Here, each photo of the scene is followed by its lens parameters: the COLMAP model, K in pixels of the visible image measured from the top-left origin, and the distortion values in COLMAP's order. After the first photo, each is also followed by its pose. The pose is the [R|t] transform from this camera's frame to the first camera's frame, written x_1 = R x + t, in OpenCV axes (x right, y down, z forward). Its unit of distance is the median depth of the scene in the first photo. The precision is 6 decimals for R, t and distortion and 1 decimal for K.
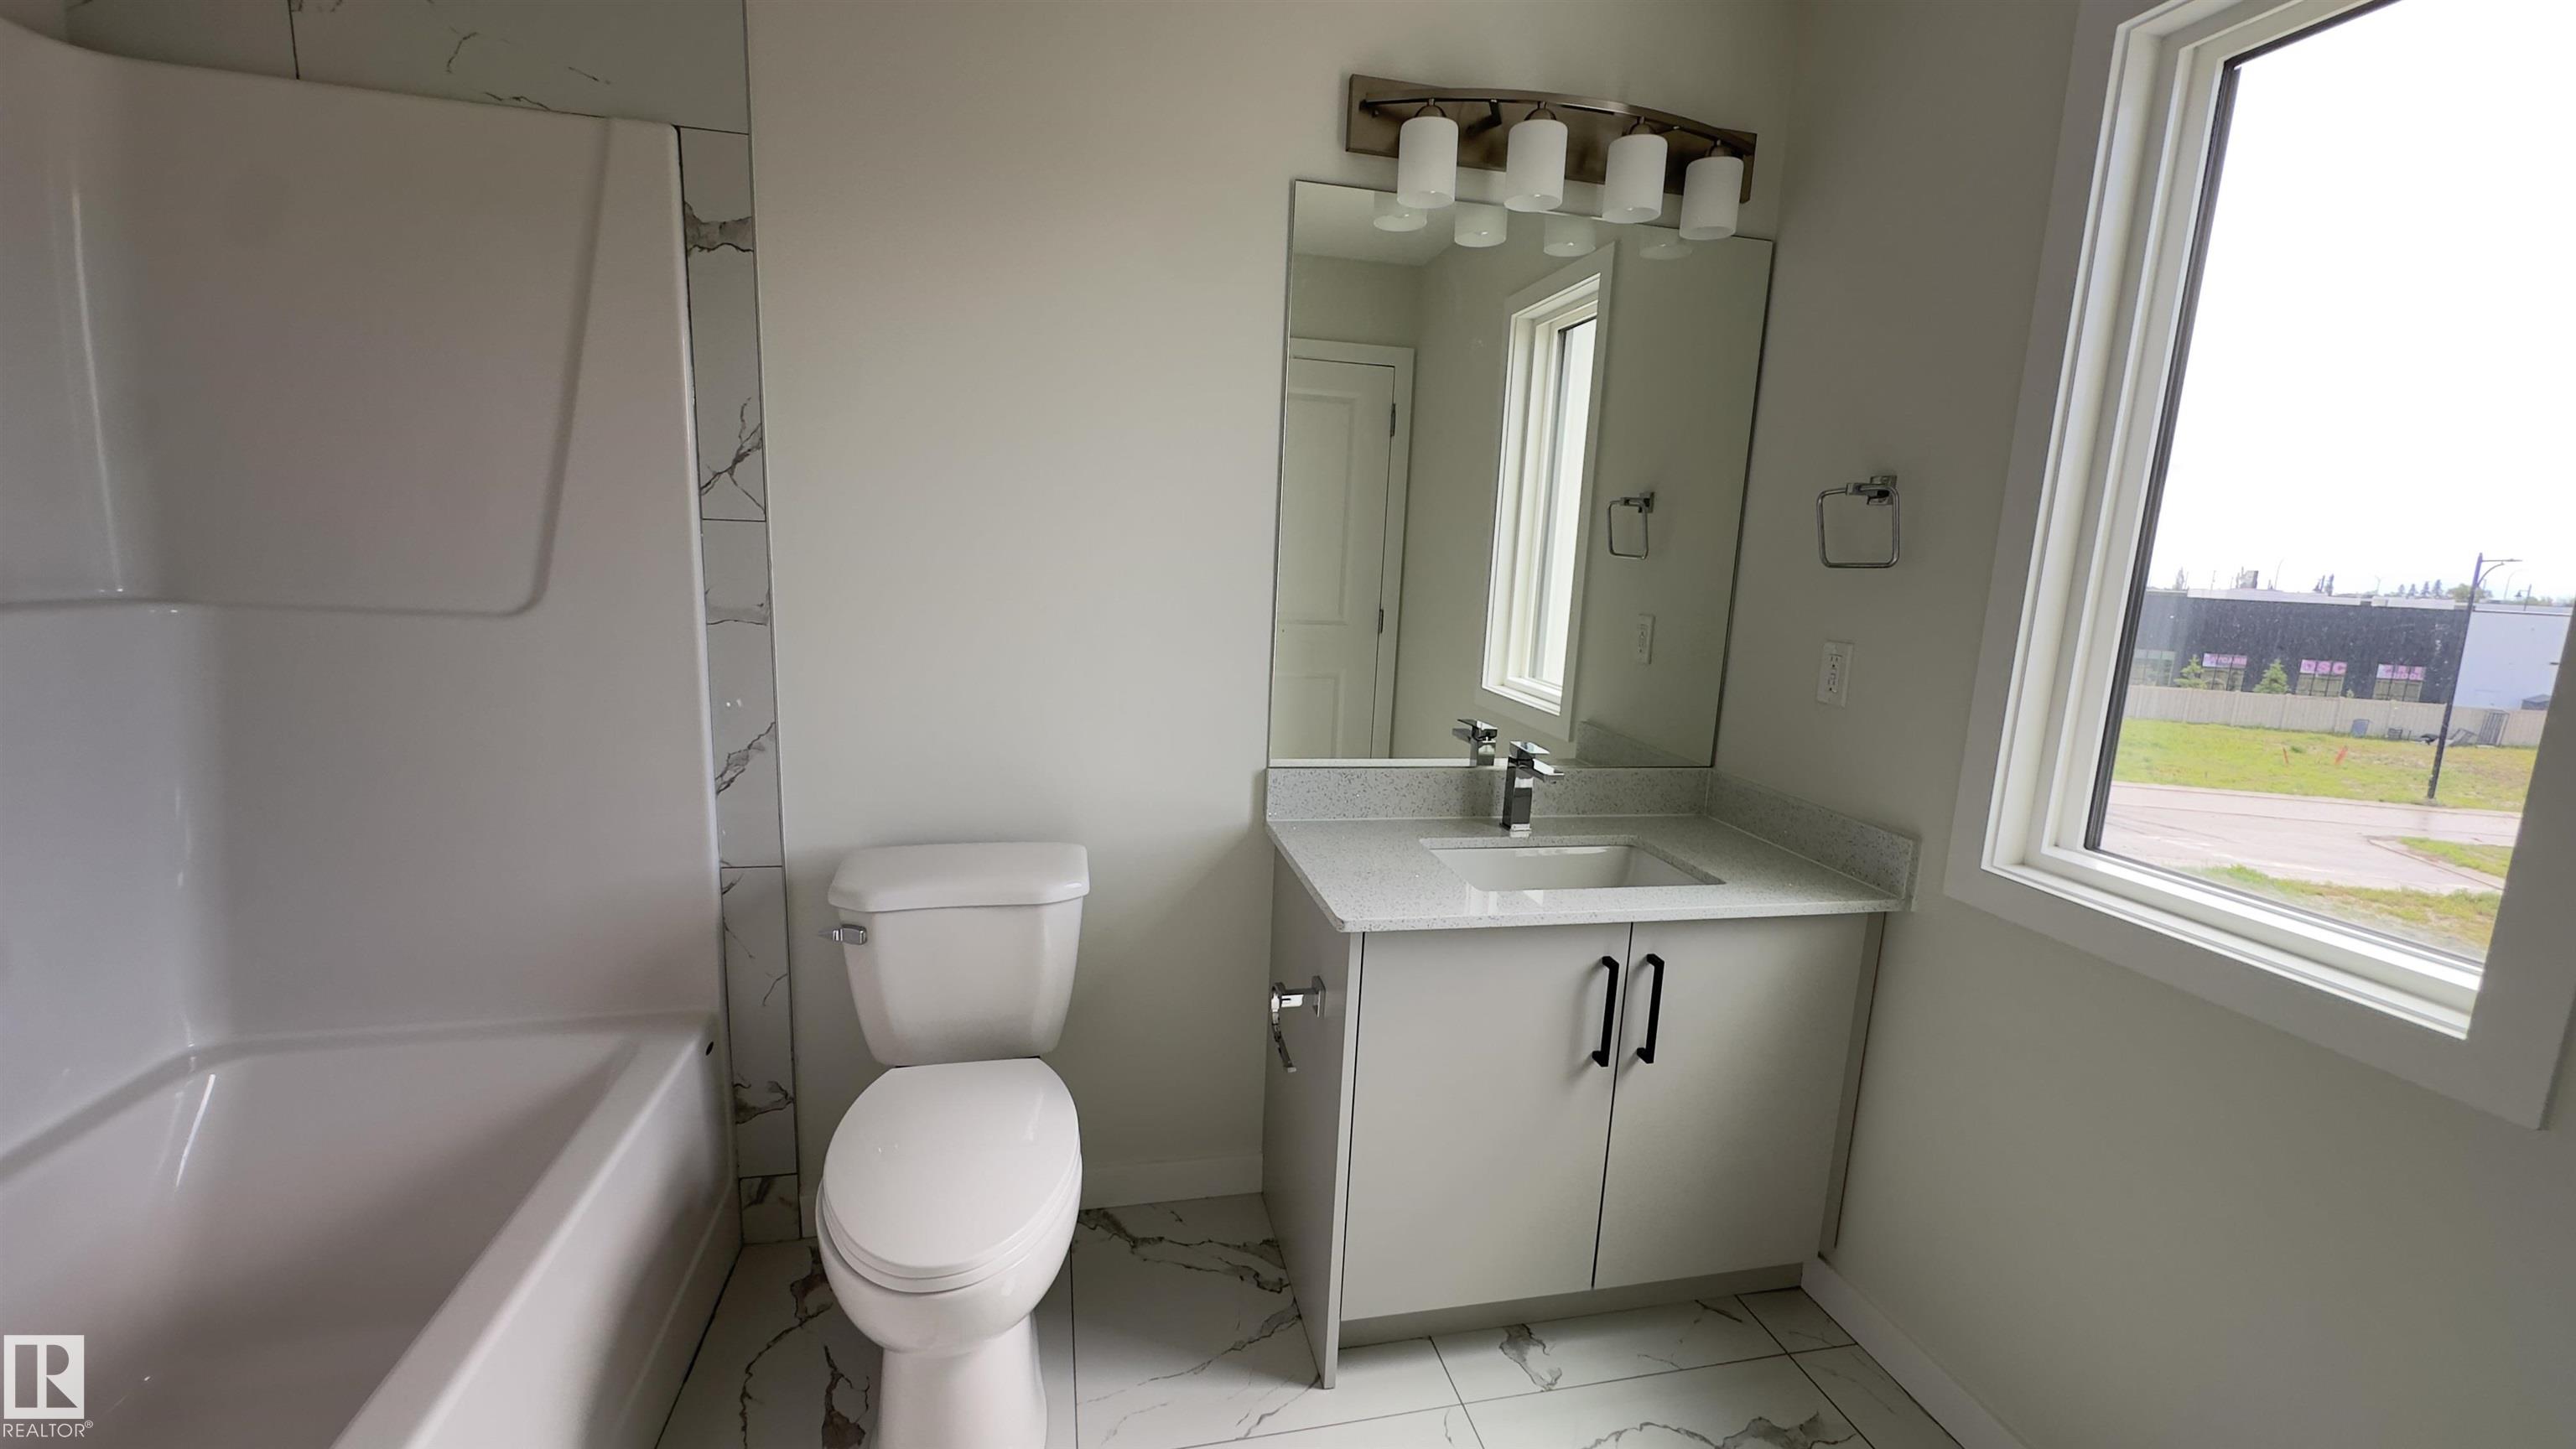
lens RADIAL K [[1027.0, 0, 1288.0], [0, 1027.0, 724.5], [0, 0, 1]] dist [-0.002855, 0.000655]
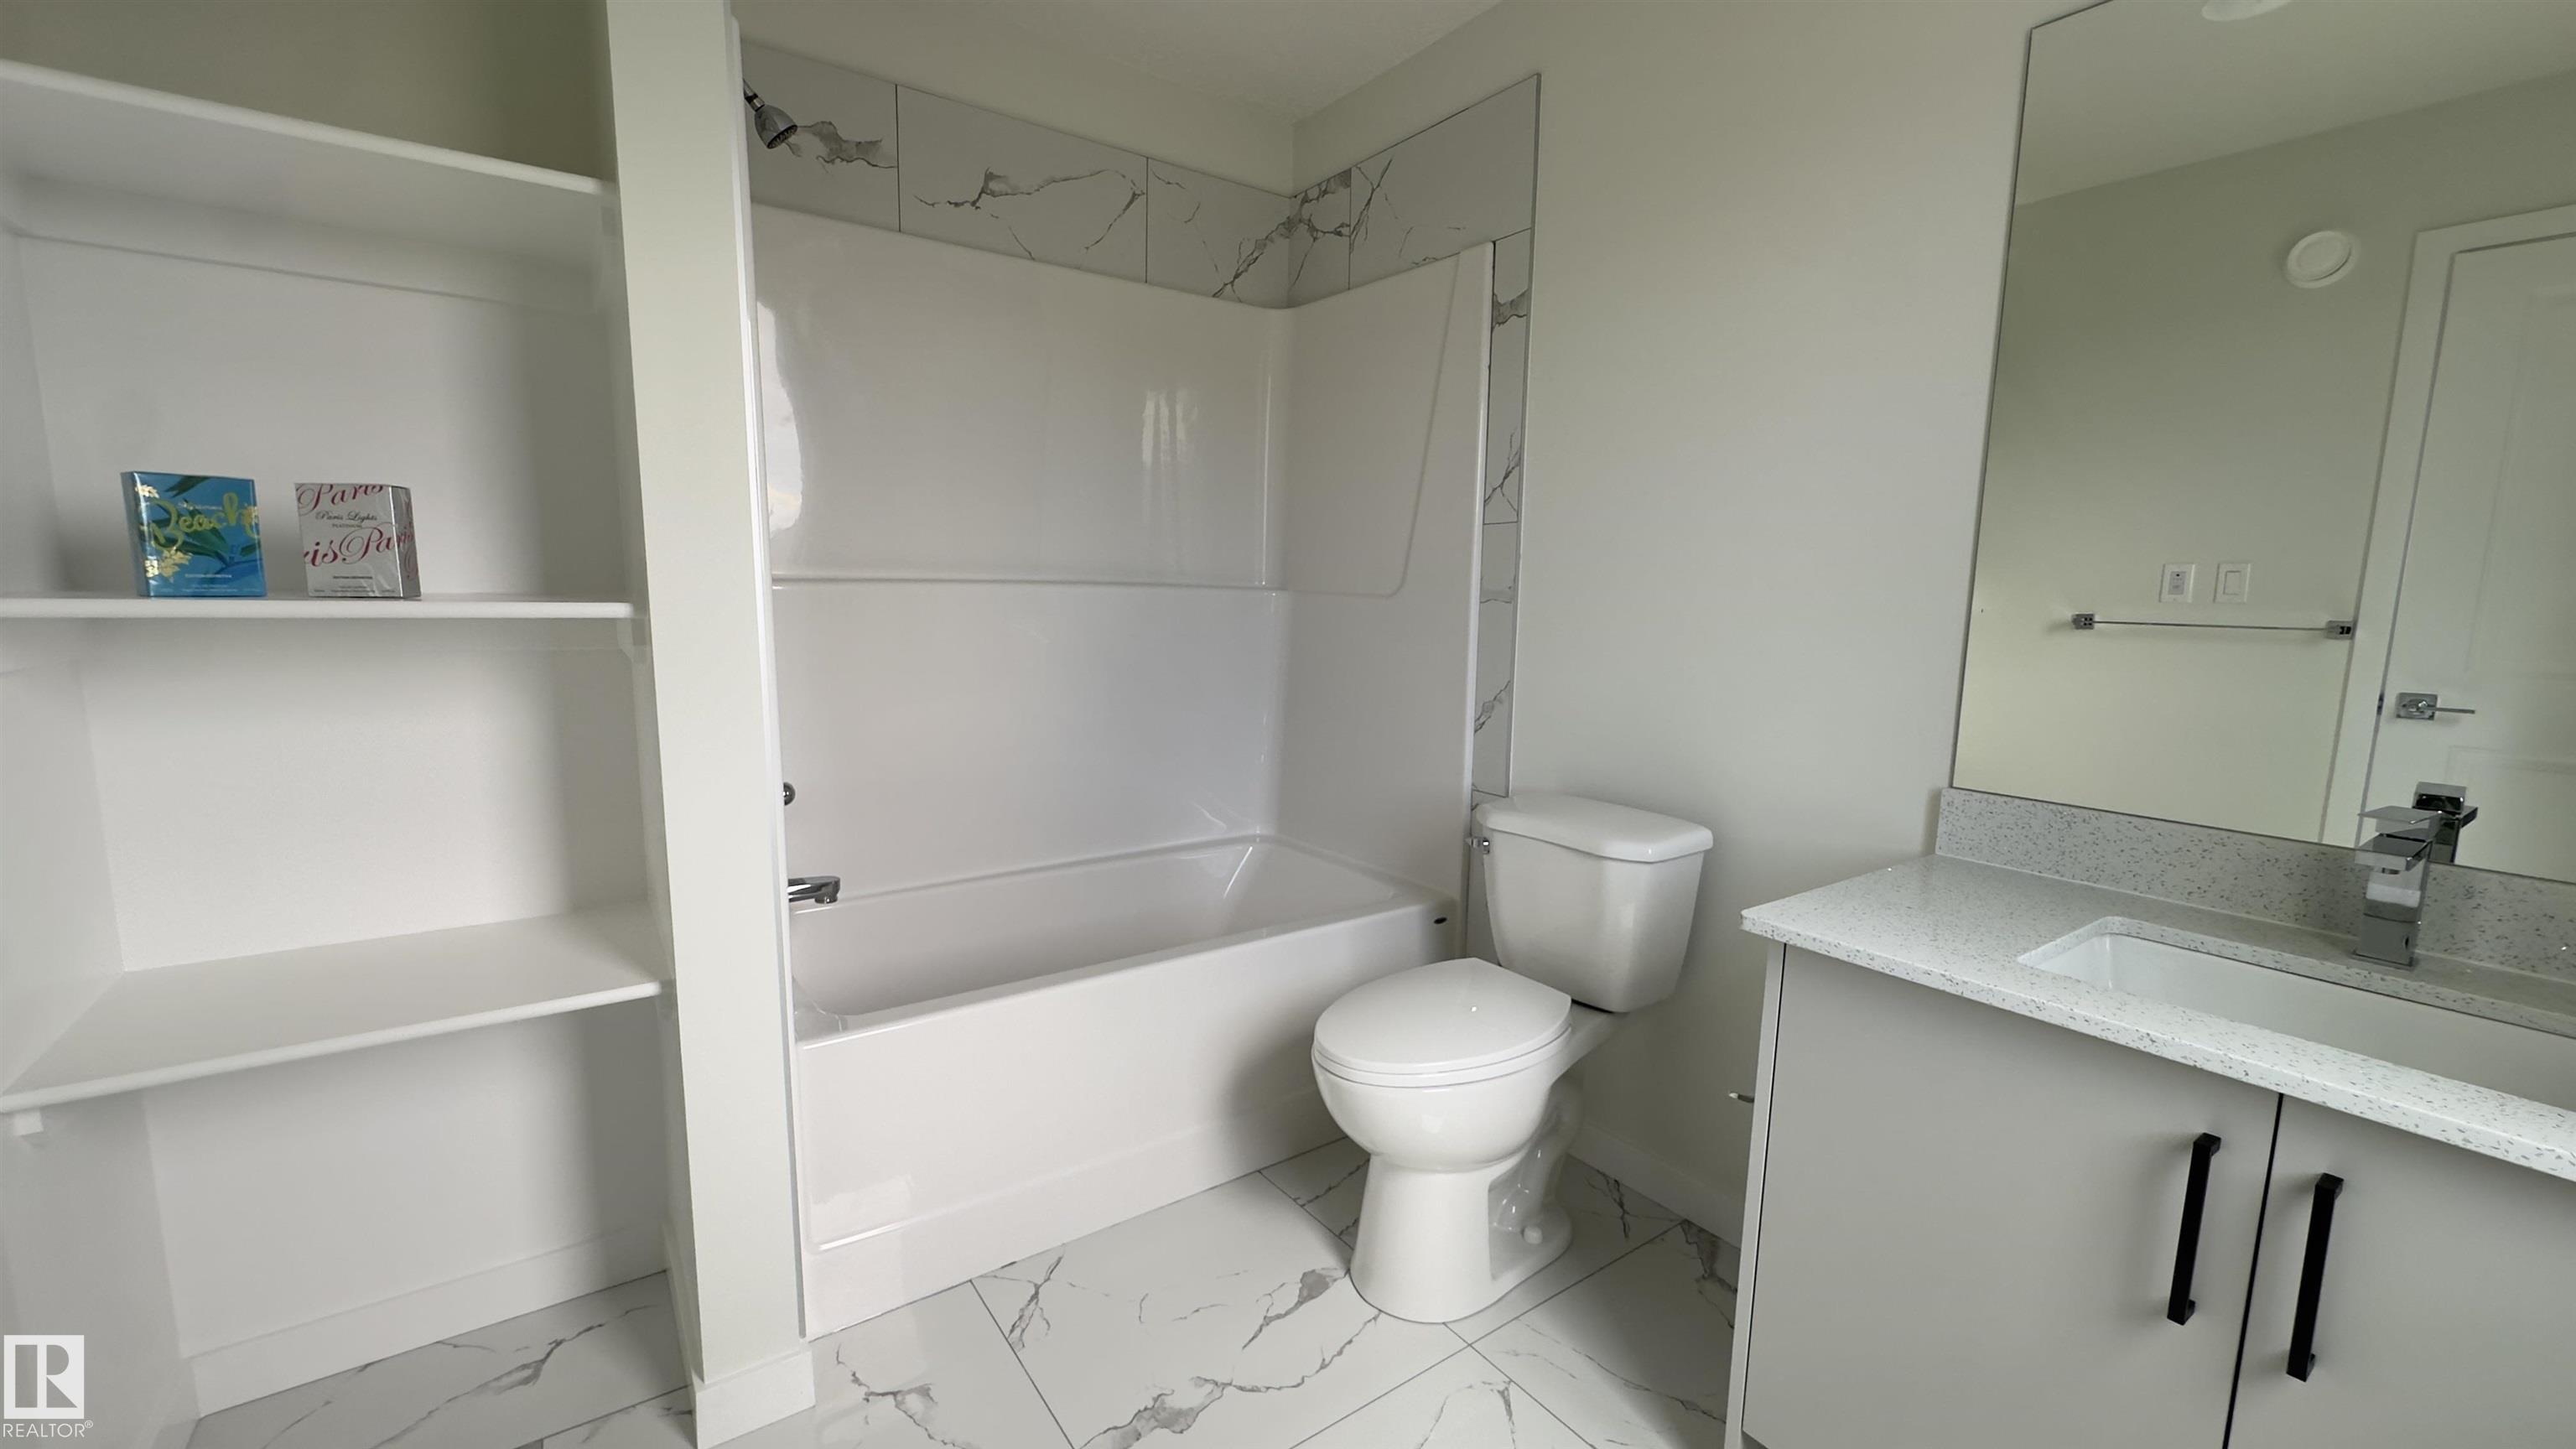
lens RADIAL K [[1035.8, 0, 1288.0], [0, 1035.8, 724.5], [0, 0, 1]] dist [-0.012291, 0.000102]
pose [[0.383981, 0.084647, -0.919453, 0.590730], [-0.157505, 0.987199, 0.025107, 0.064322], [0.909808, 0.135178, 0.392398, 0.268863]]
